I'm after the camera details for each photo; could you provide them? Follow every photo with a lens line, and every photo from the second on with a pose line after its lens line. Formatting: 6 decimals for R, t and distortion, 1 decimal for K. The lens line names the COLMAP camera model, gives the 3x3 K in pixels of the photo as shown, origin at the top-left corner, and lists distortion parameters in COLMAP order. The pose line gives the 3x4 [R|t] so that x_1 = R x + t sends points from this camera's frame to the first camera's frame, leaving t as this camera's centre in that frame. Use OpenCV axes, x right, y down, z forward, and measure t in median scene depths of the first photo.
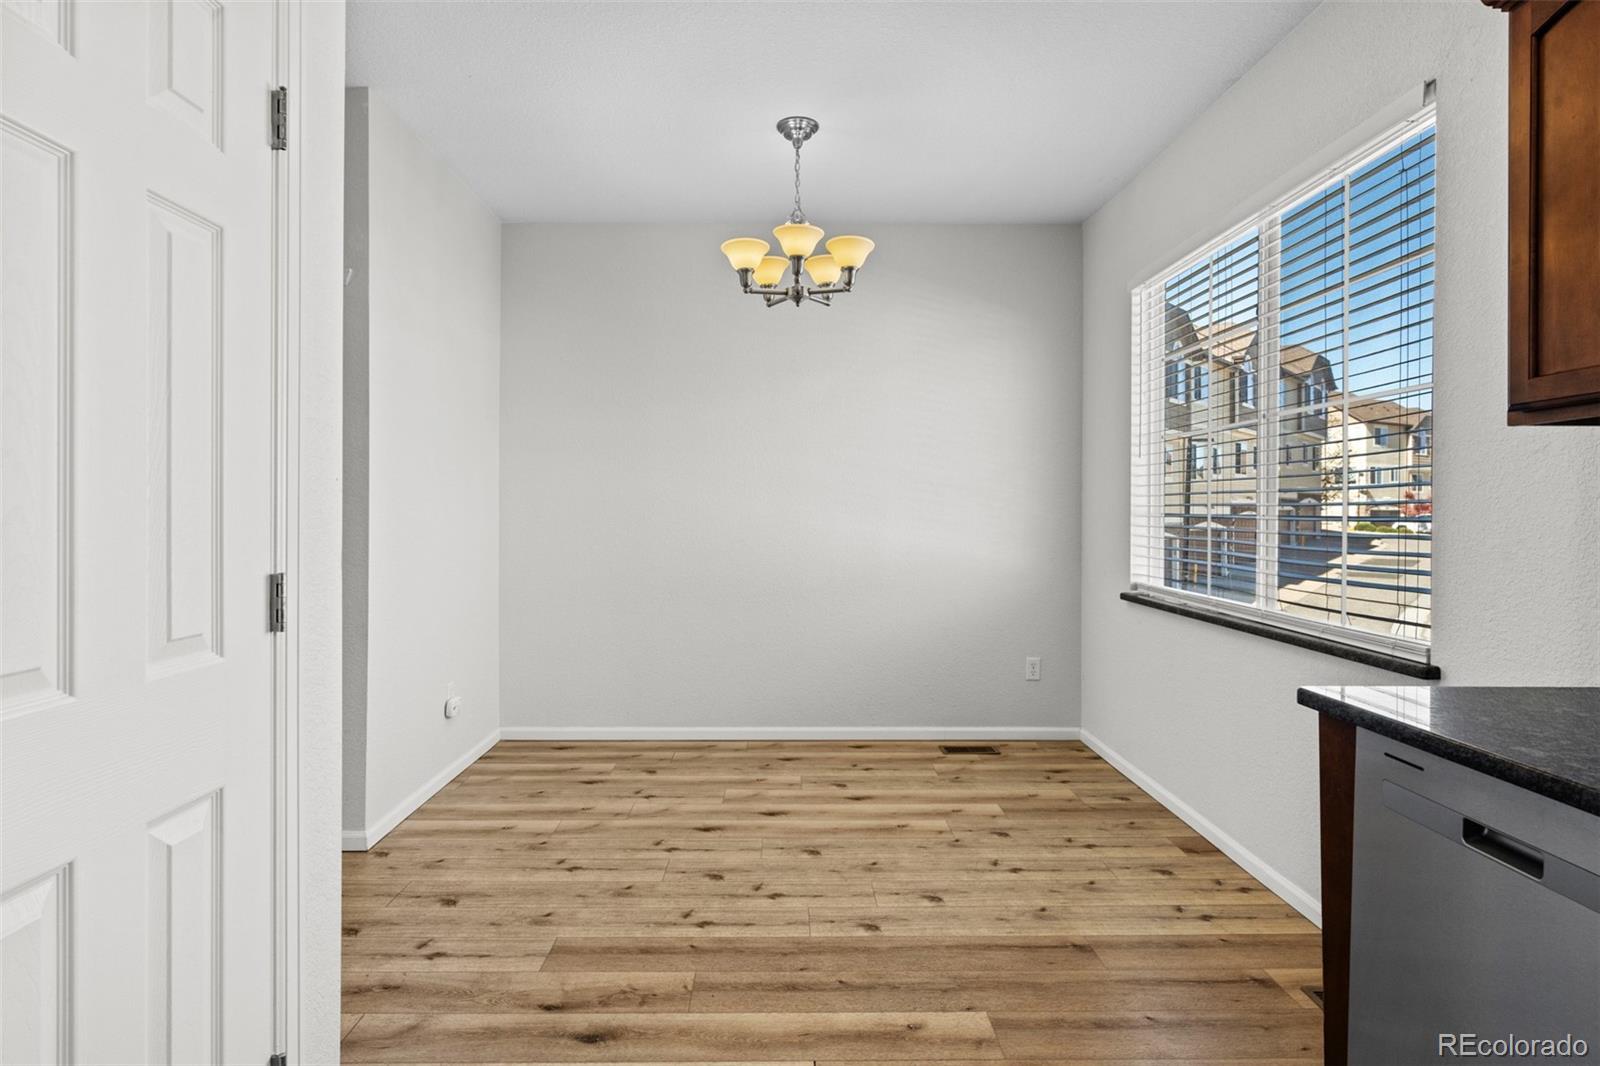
lens RADIAL K [[853.1, 0, 795.4], [0, 853.1, 522.8], [0, 0, 1]] dist [0.003435, 0.000467]
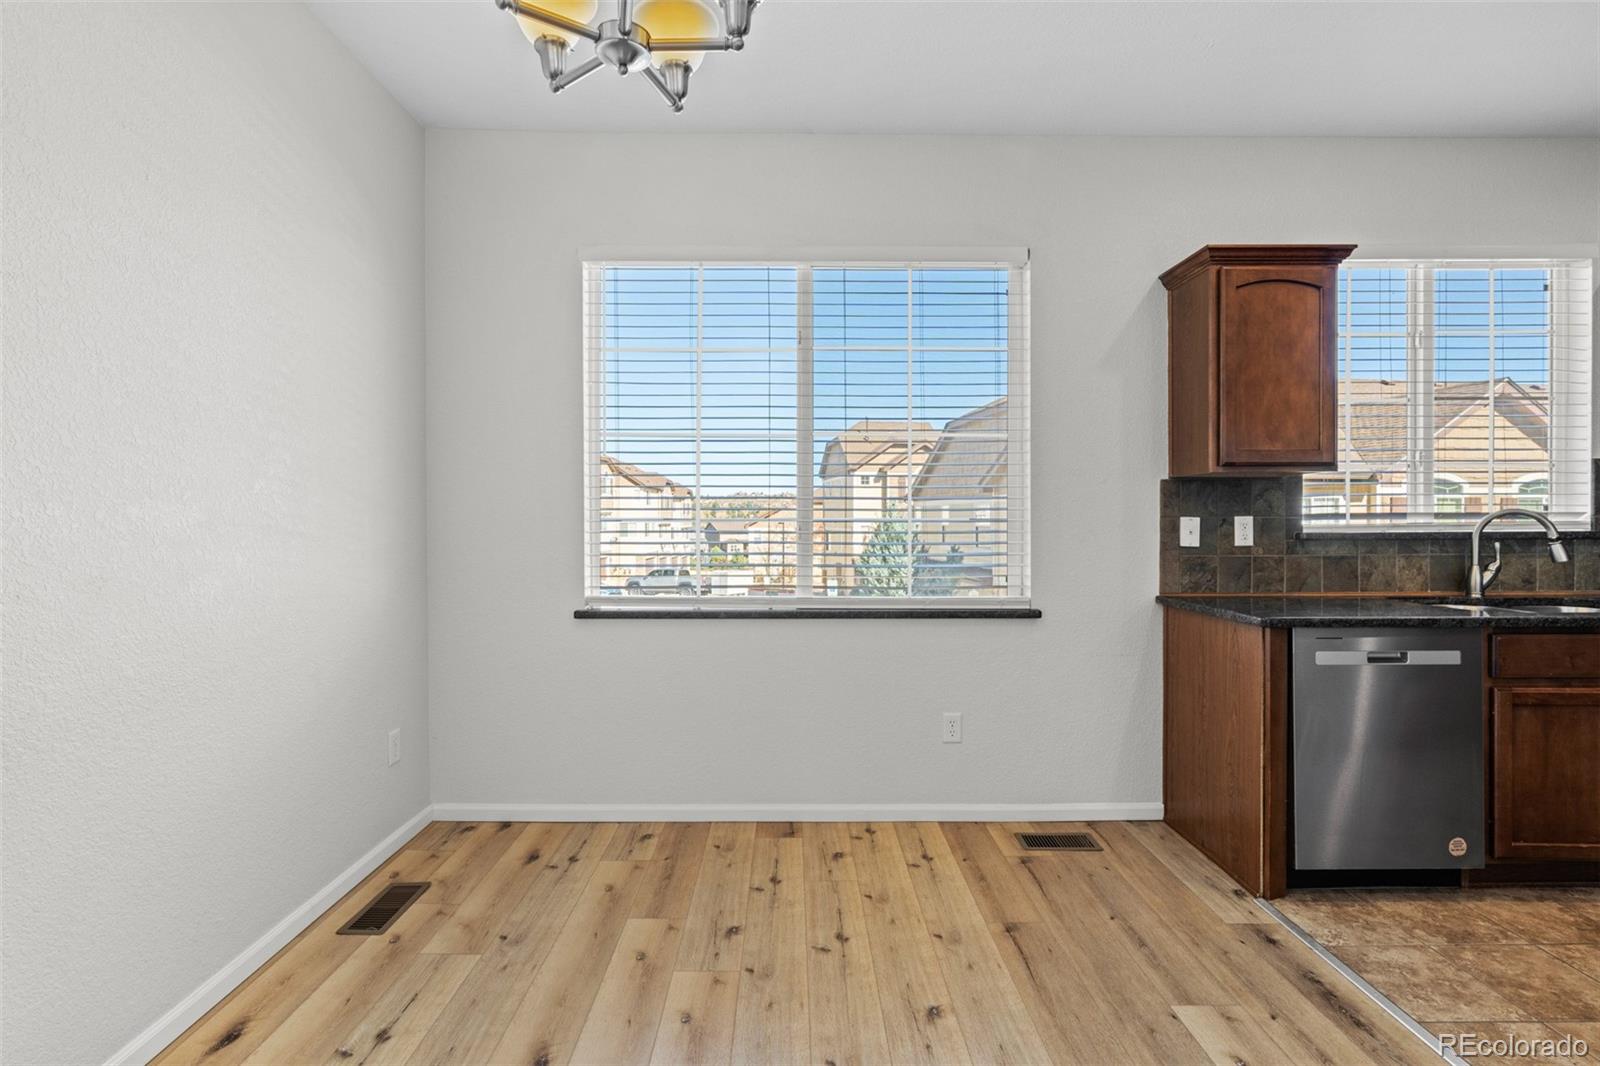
lens RADIAL K [[719.5, 0, 793.3], [0, 719.5, 532.5], [0, 0, 1]] dist [-0.005174, -0.000019]
pose [[-0.004559, -0.021620, 0.999756, -0.424970], [0.013421, 0.999675, 0.021679, -0.010953], [-0.999900, 0.013516, -0.004267, 0.996100]]
